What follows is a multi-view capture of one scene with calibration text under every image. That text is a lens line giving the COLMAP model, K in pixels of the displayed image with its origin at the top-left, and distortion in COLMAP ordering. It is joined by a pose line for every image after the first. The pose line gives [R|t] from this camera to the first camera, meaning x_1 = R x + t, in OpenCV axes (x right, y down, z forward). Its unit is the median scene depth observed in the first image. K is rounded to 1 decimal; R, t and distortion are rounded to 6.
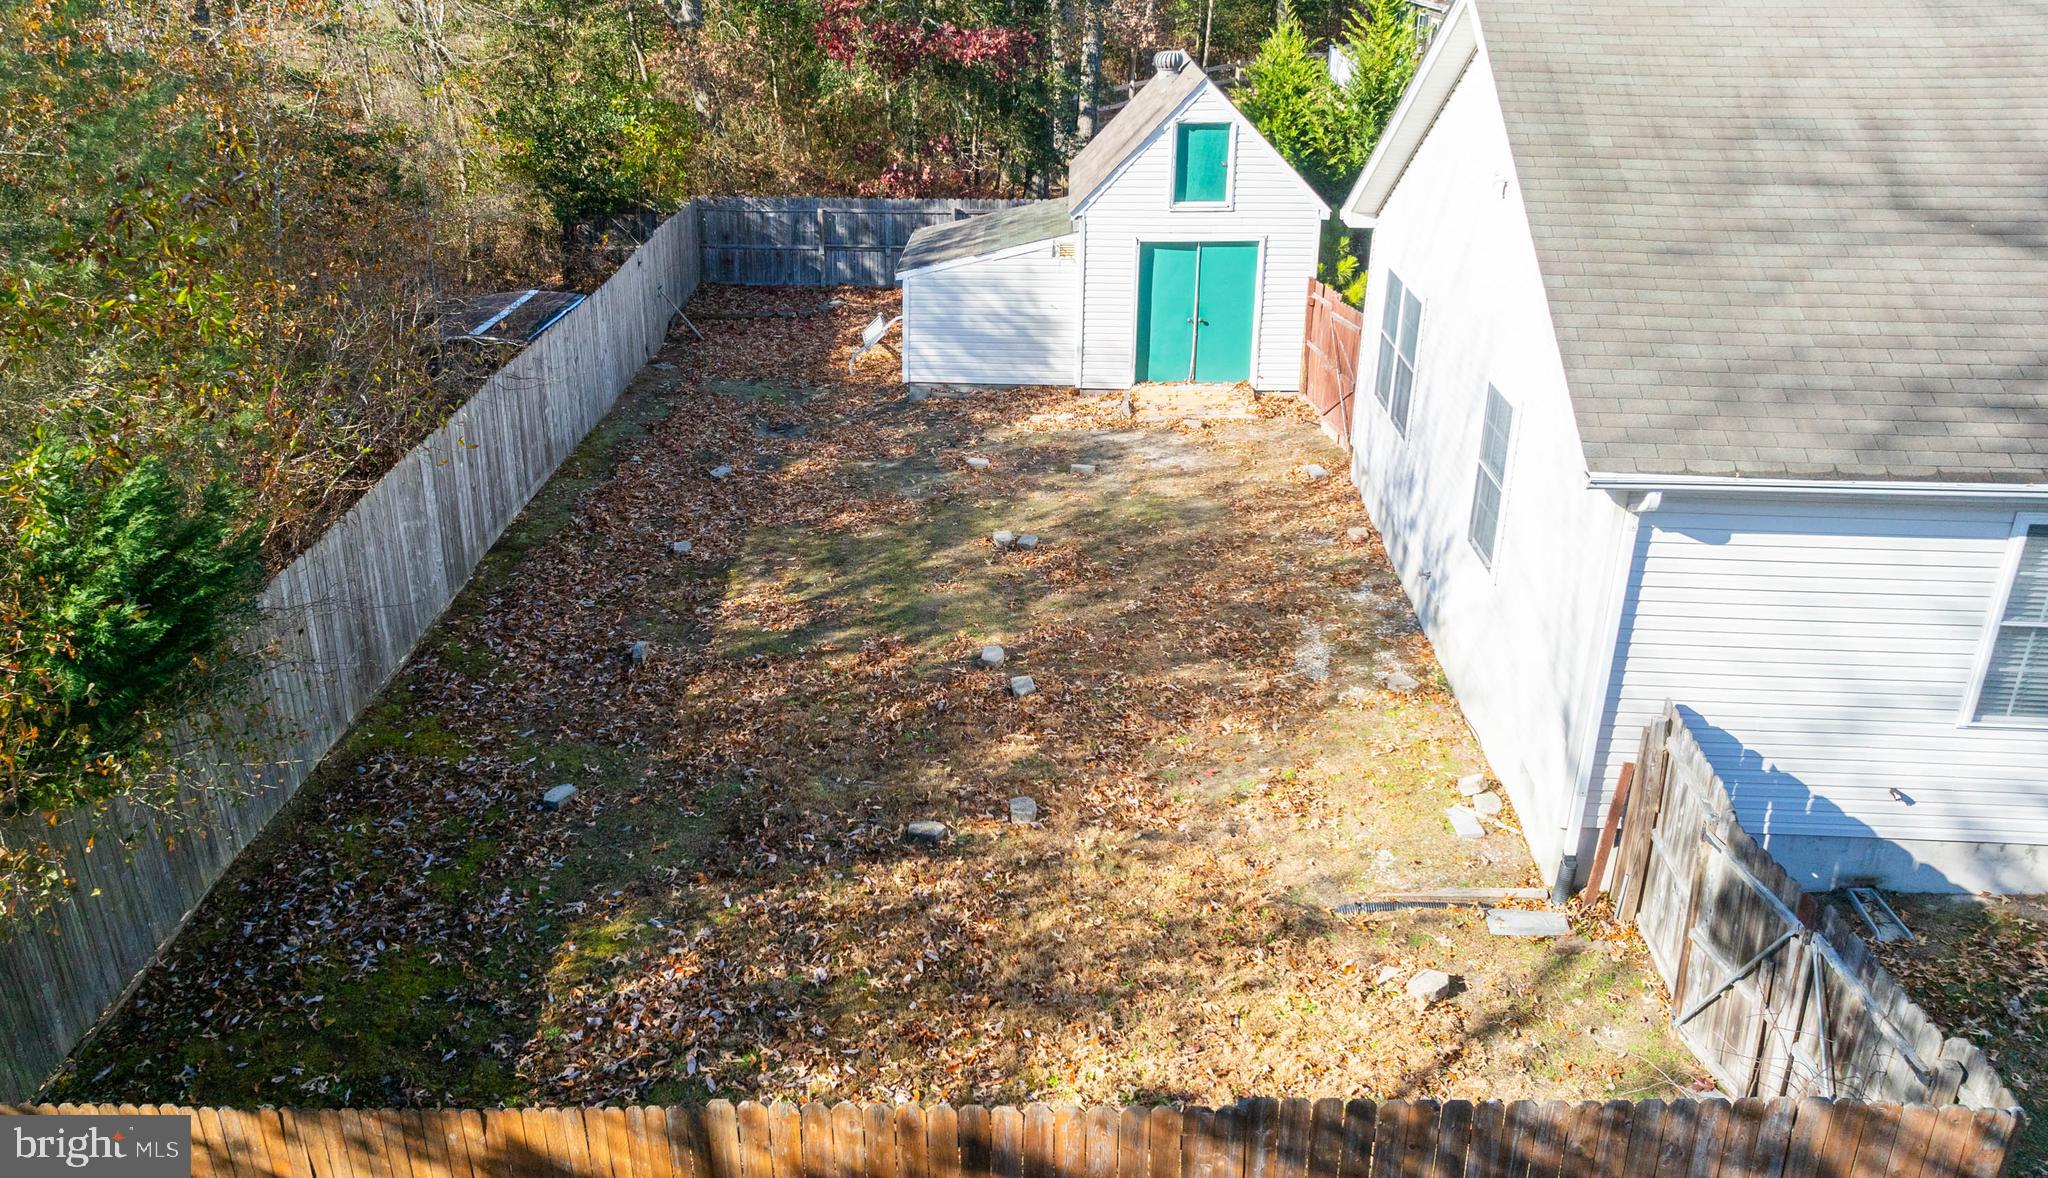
lens RADIAL K [[1659.1, 0, 1011.9], [0, 1659.1, 544.6], [0, 0, 1]] dist [-0.004278, 0.010685]
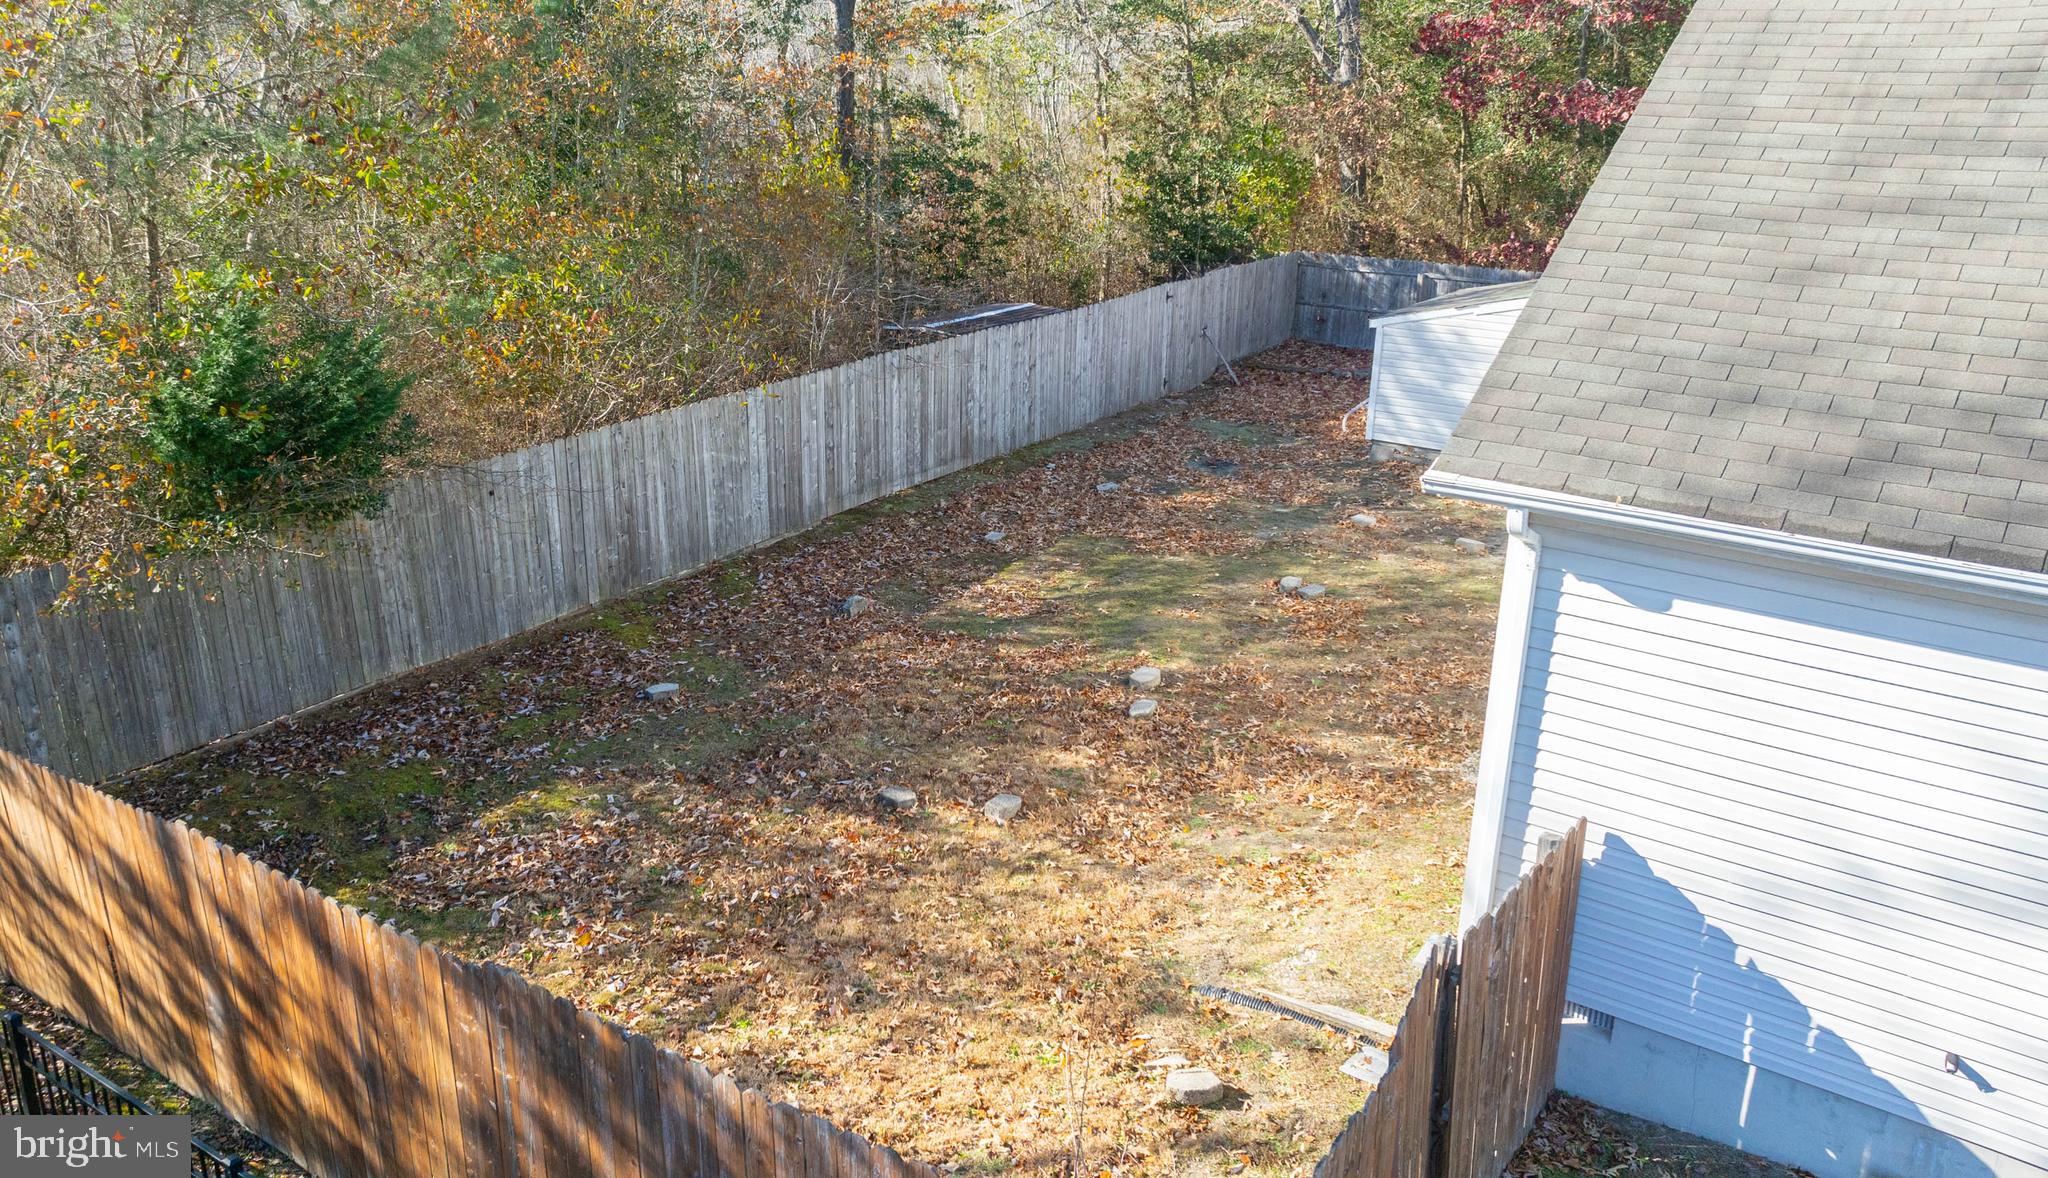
lens RADIAL K [[1659.1, 0, 948.3], [0, 1659.1, 578.9], [0, 0, 1]] dist [-0.004278, 0.010685]
pose [[0.818090, 0.175167, -0.547764, 0.371541], [-0.205616, 0.978615, 0.005858, 0.029227], [0.537076, 0.107836, 0.836613, 0.155969]]
